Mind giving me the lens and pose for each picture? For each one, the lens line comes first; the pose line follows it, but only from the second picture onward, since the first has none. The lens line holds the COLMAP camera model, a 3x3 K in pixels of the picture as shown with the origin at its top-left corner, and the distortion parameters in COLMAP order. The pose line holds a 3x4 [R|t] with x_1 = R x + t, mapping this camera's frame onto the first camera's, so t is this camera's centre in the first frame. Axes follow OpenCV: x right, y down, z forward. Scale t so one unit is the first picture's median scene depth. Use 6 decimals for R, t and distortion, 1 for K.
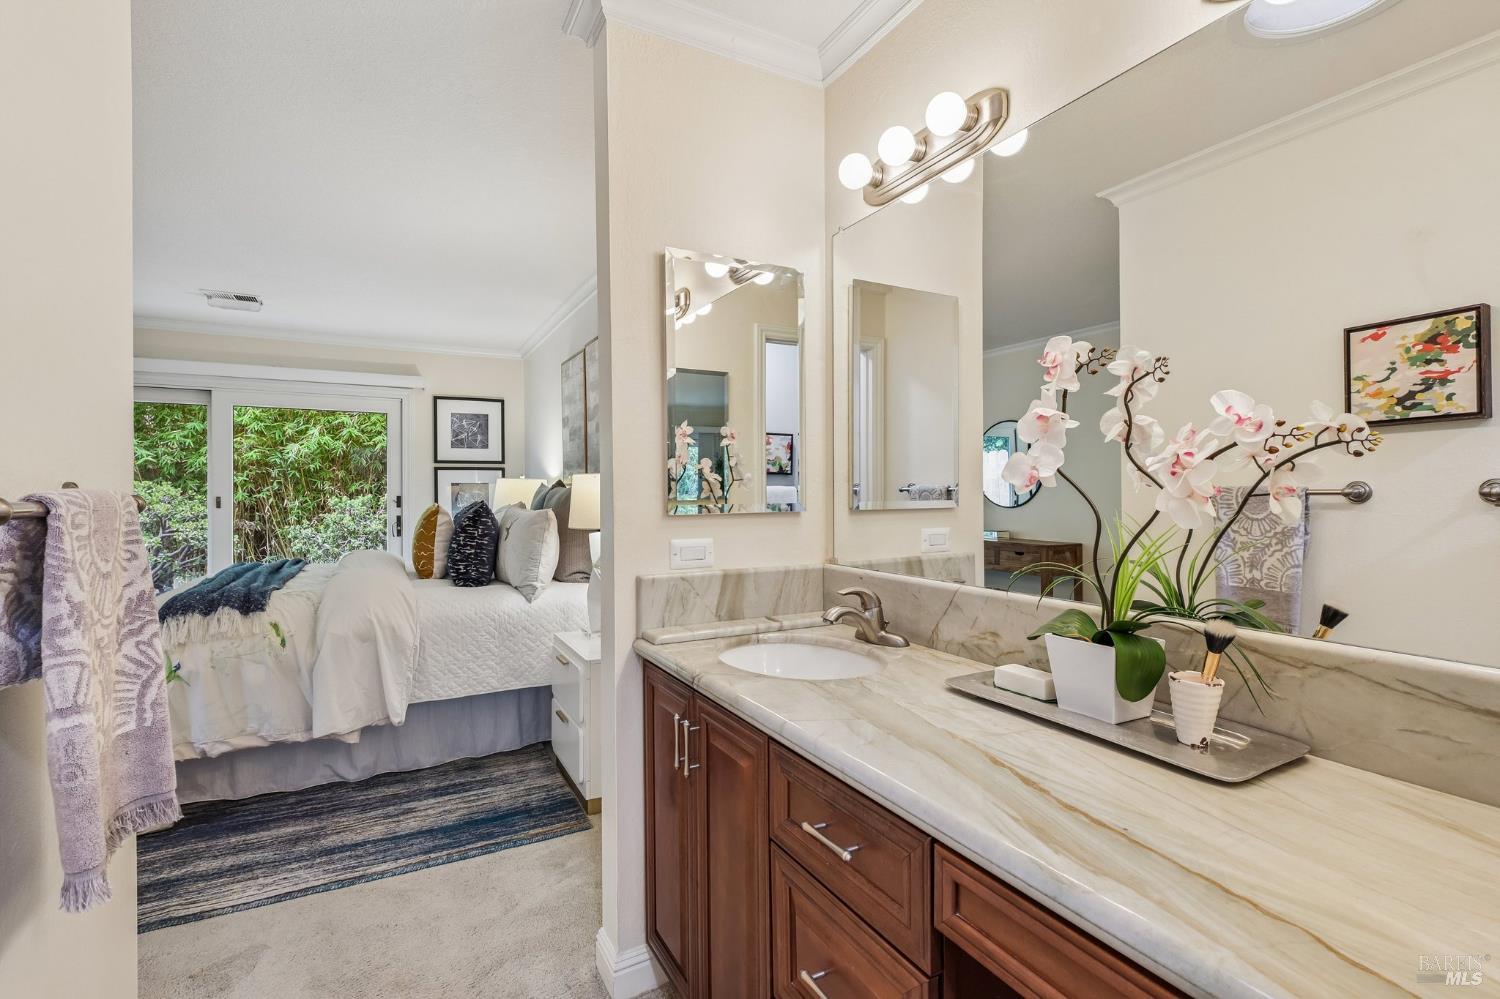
lens RADIAL K [[690.4, 0, 754.1], [0, 690.4, 490.9], [0, 0, 1]] dist [-0.004011, 0.002461]
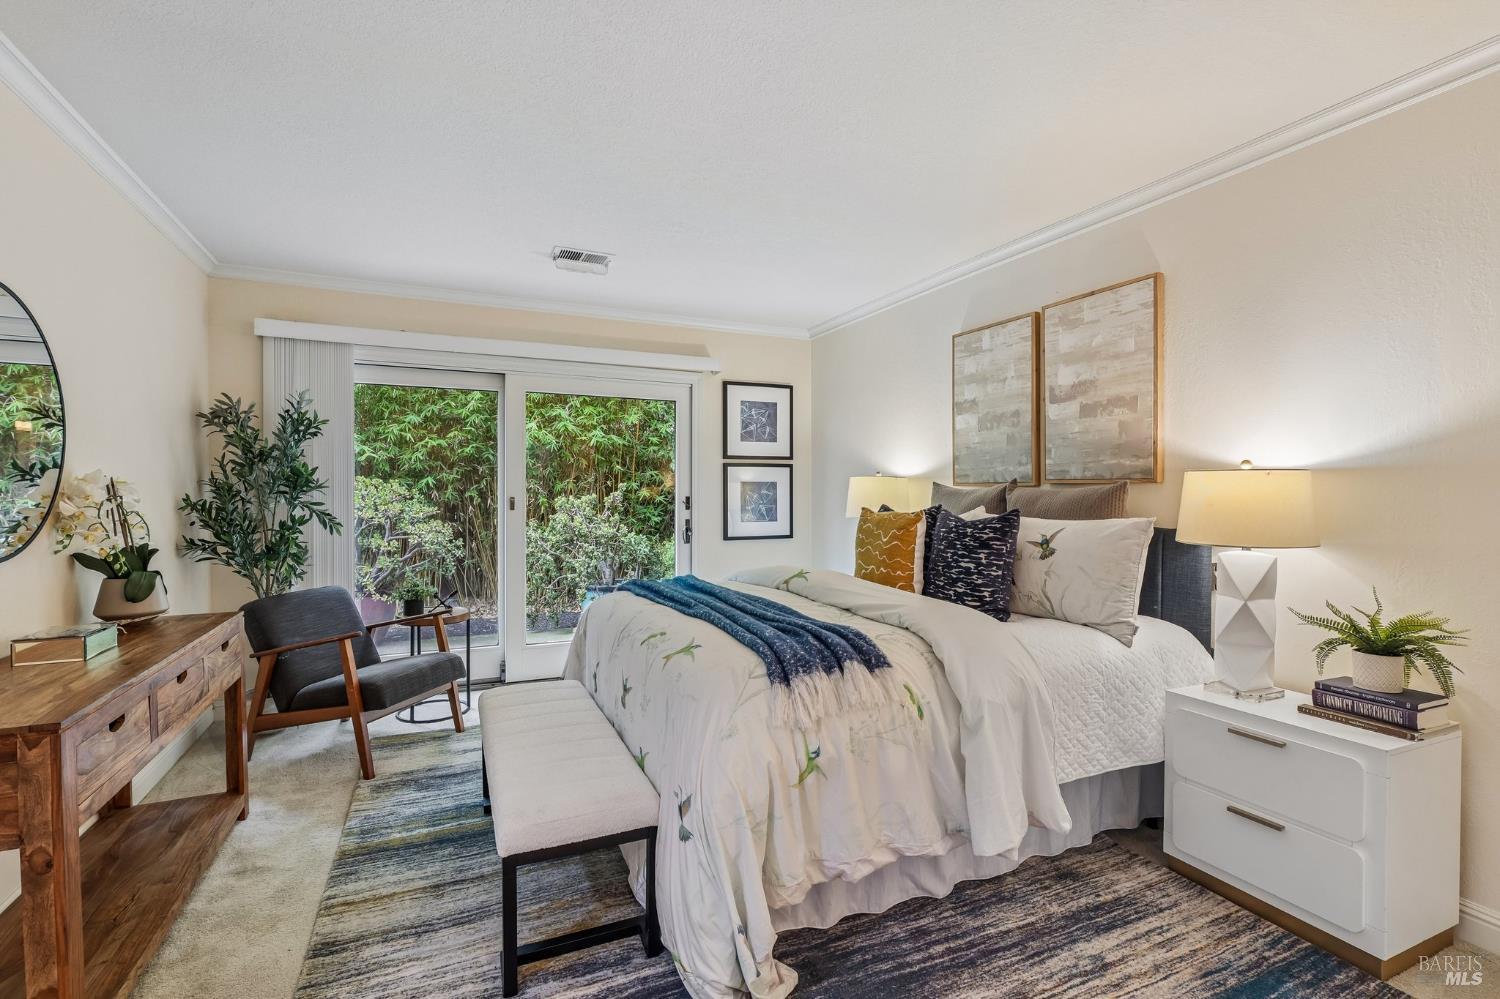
lens RADIAL K [[690.4, 0, 750.7], [0, 690.4, 494.9], [0, 0, 1]] dist [-0.004011, 0.002461]
pose [[0.997811, 0.003518, -0.066035, -0.422424], [-0.003043, 0.999969, 0.007293, -0.001477], [0.066059, -0.007077, 0.997791, 0.157284]]
